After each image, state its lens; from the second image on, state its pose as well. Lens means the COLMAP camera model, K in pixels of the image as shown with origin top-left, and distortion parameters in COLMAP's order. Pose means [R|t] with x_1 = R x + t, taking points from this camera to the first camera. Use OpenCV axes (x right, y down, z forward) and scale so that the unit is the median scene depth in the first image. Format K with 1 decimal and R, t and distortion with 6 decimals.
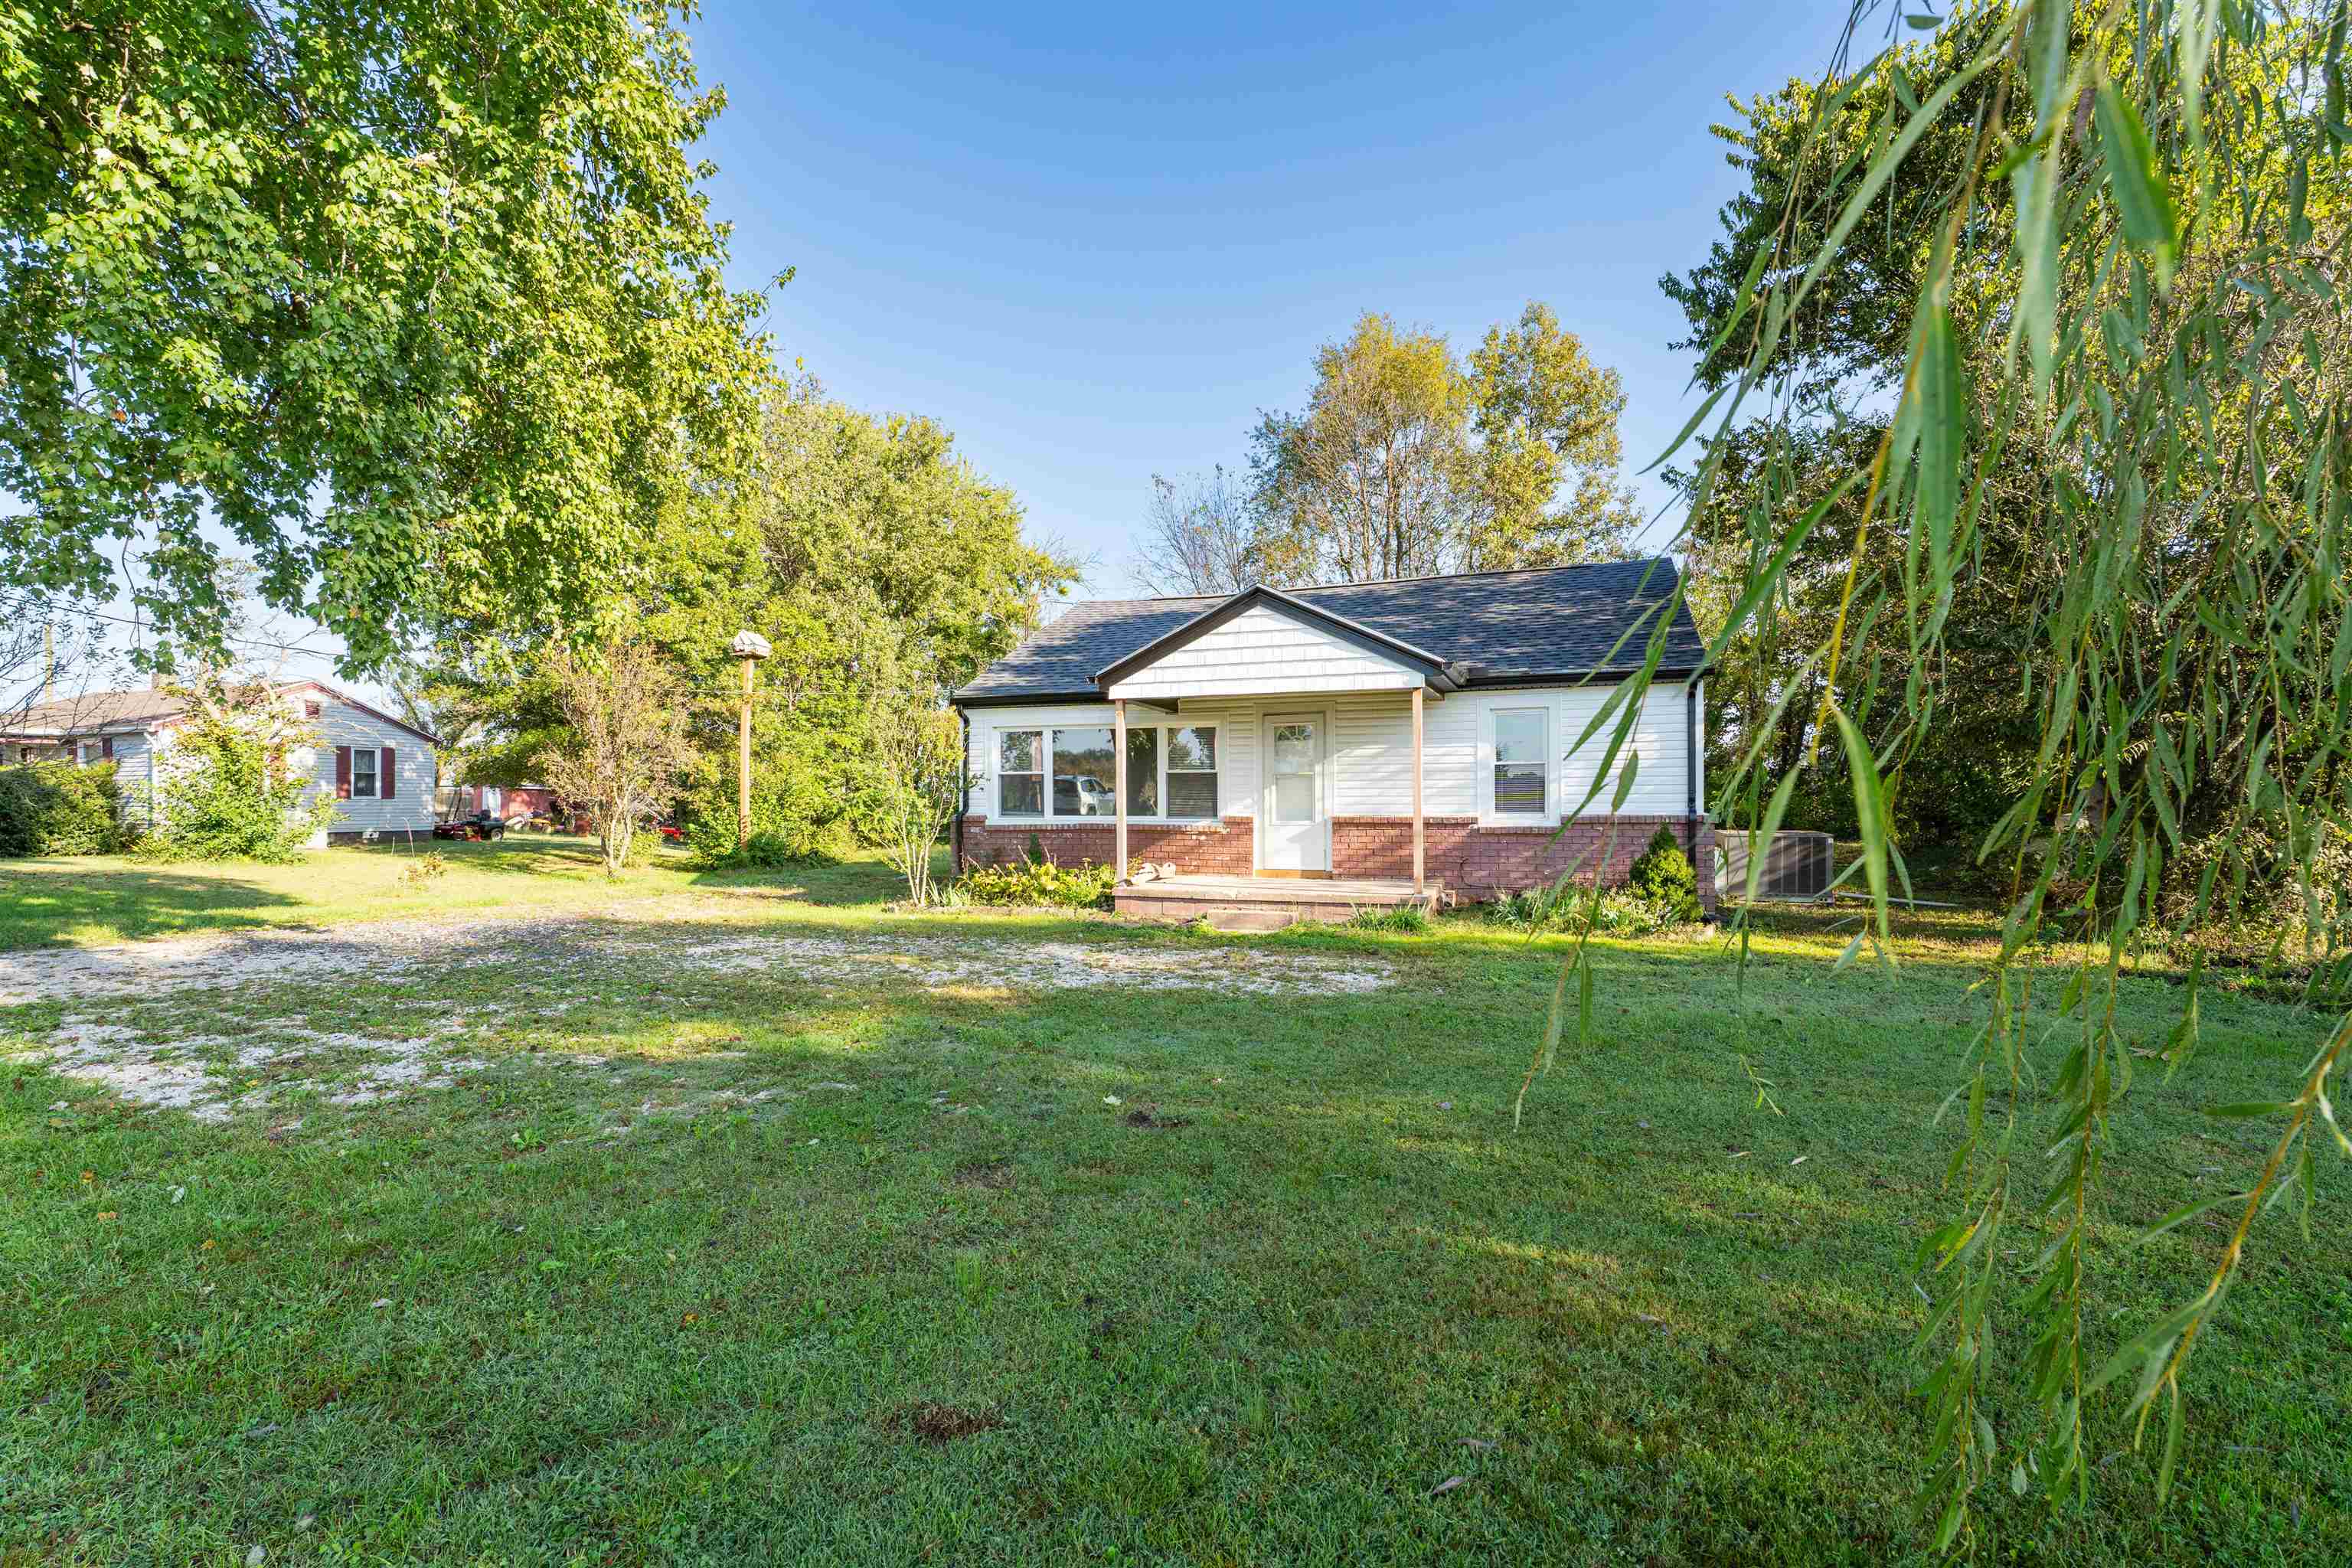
lens RADIAL K [[1058.3, 0, 1178.6], [0, 1058.3, 790.5], [0, 0, 1]] dist [0.003122, 0.000256]
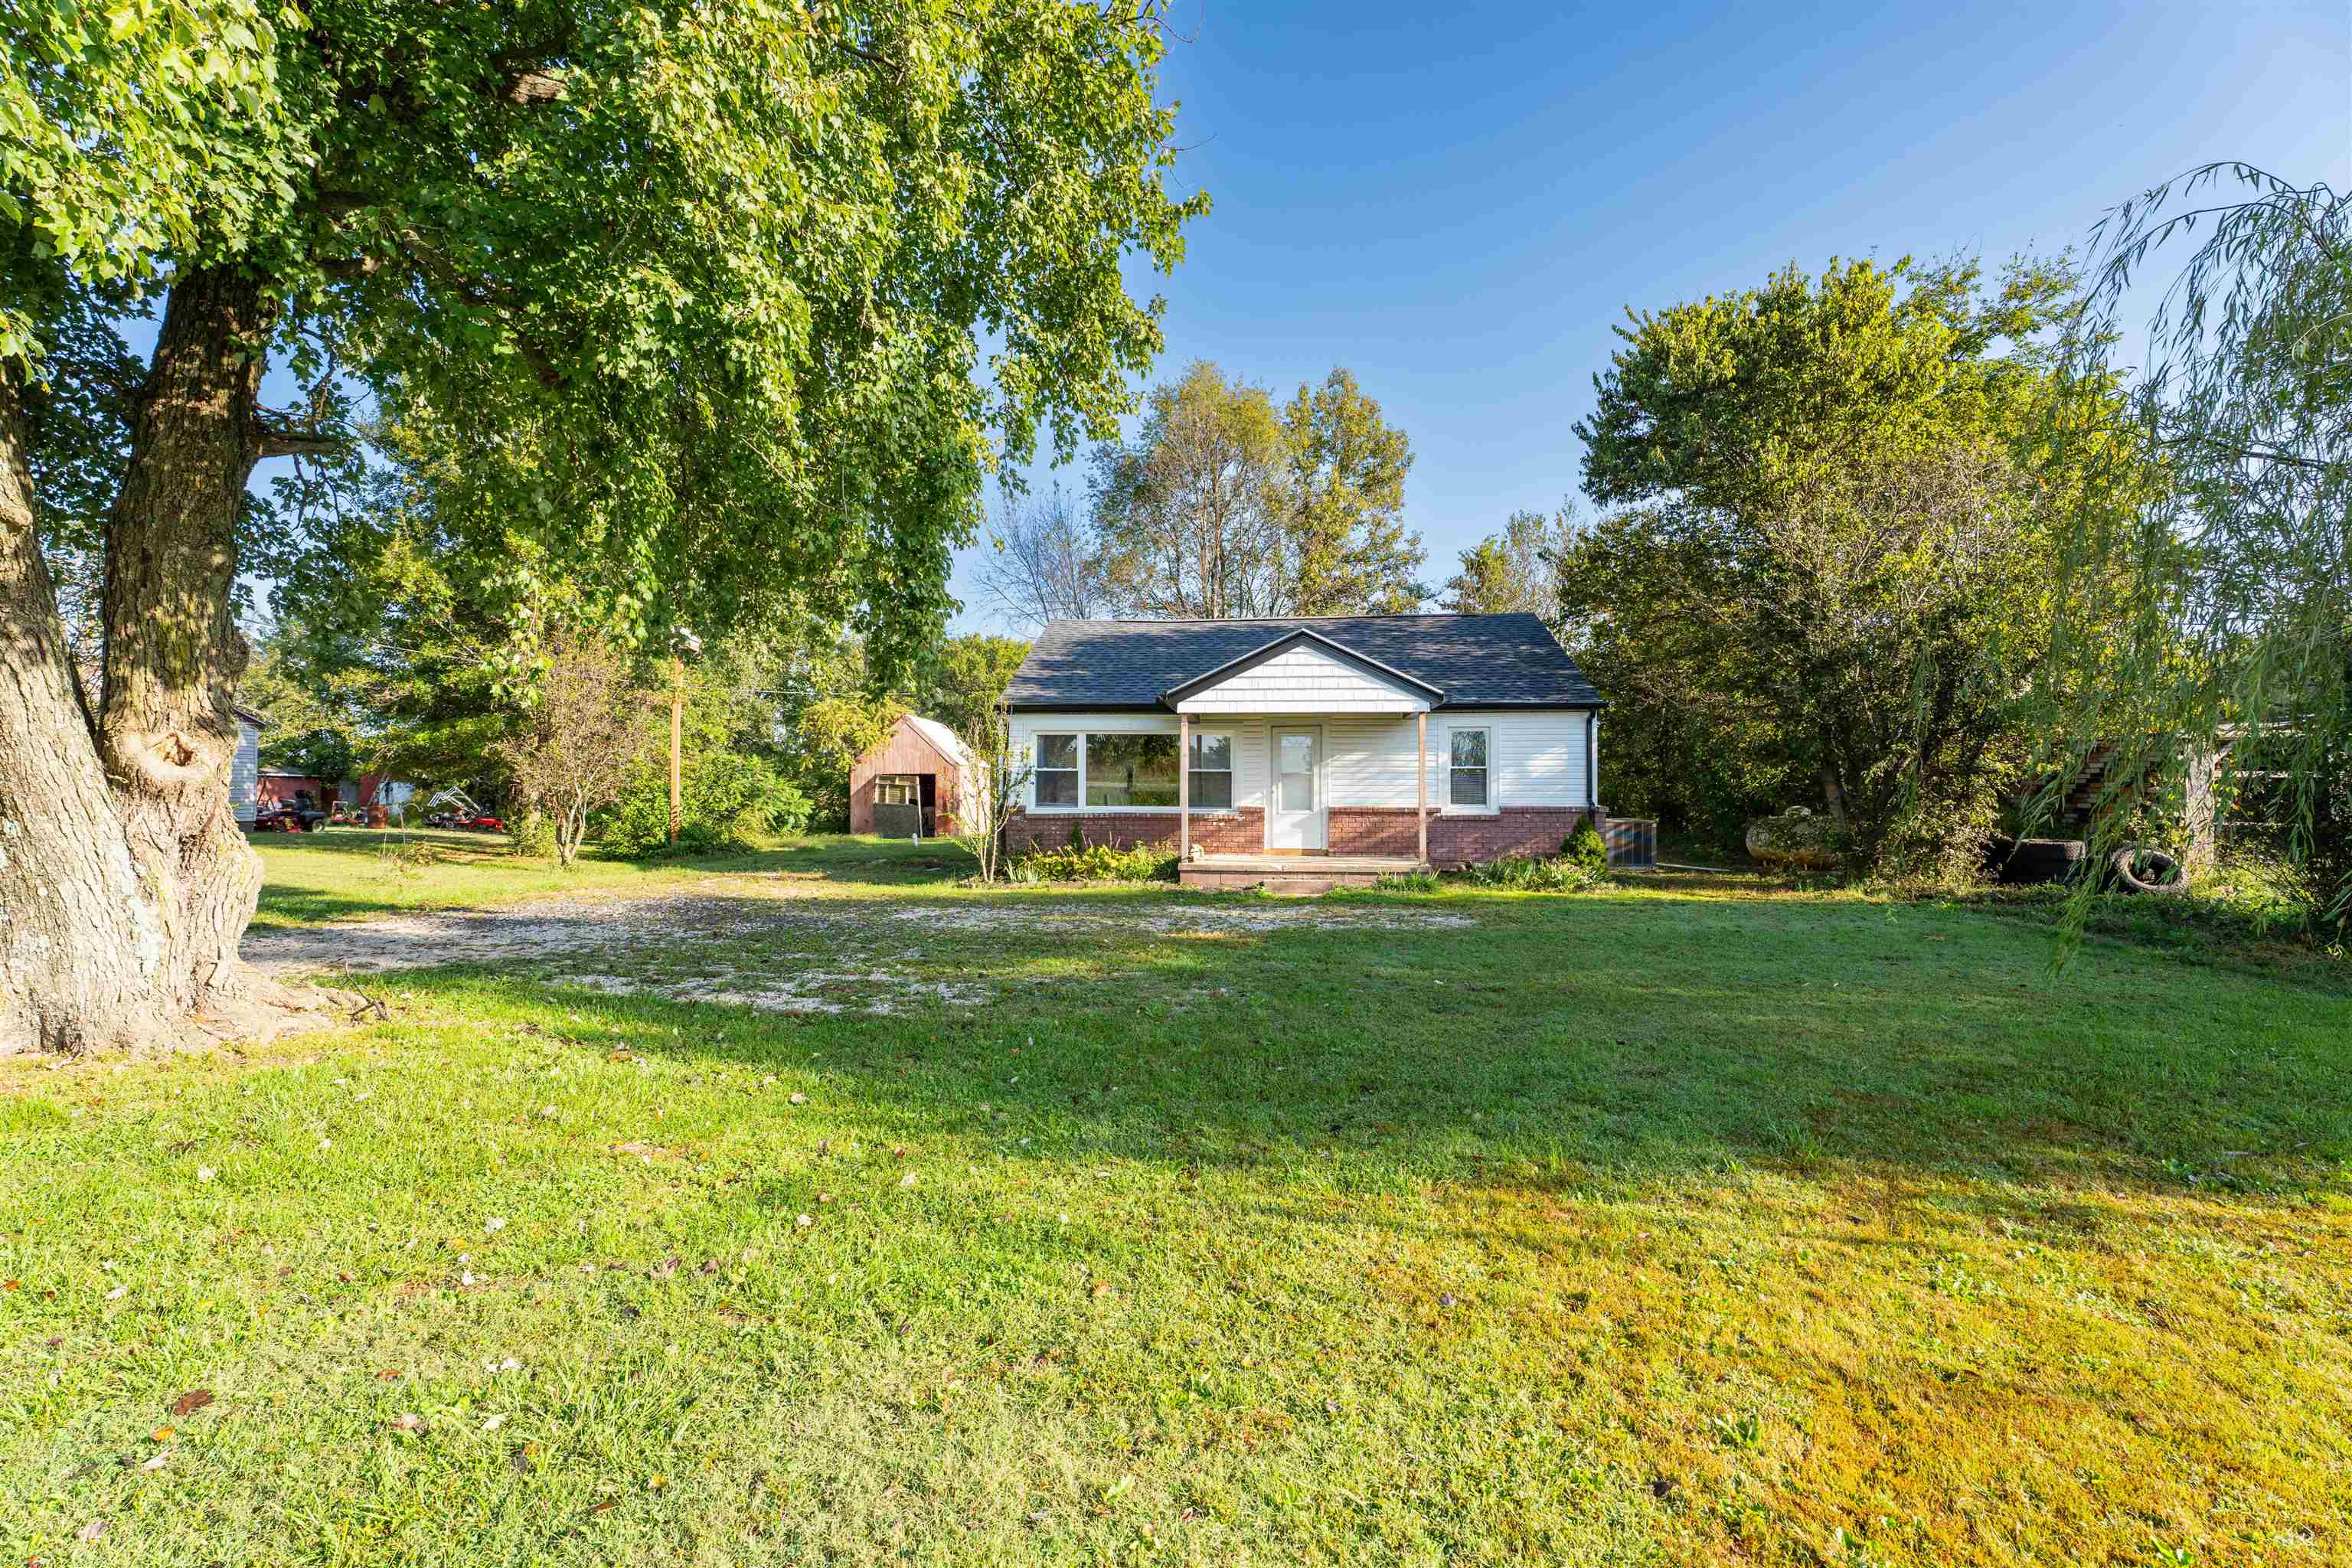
lens RADIAL K [[1042.5, 0, 1174.0], [0, 1042.5, 759.2], [0, 0, 1]] dist [-0.002583, -0.000100]
pose [[0.970951, 0.013048, 0.238923, -0.340446], [-0.007321, 0.999665, -0.024843, -0.000713], [-0.239167, 0.022372, 0.970721, -0.185293]]
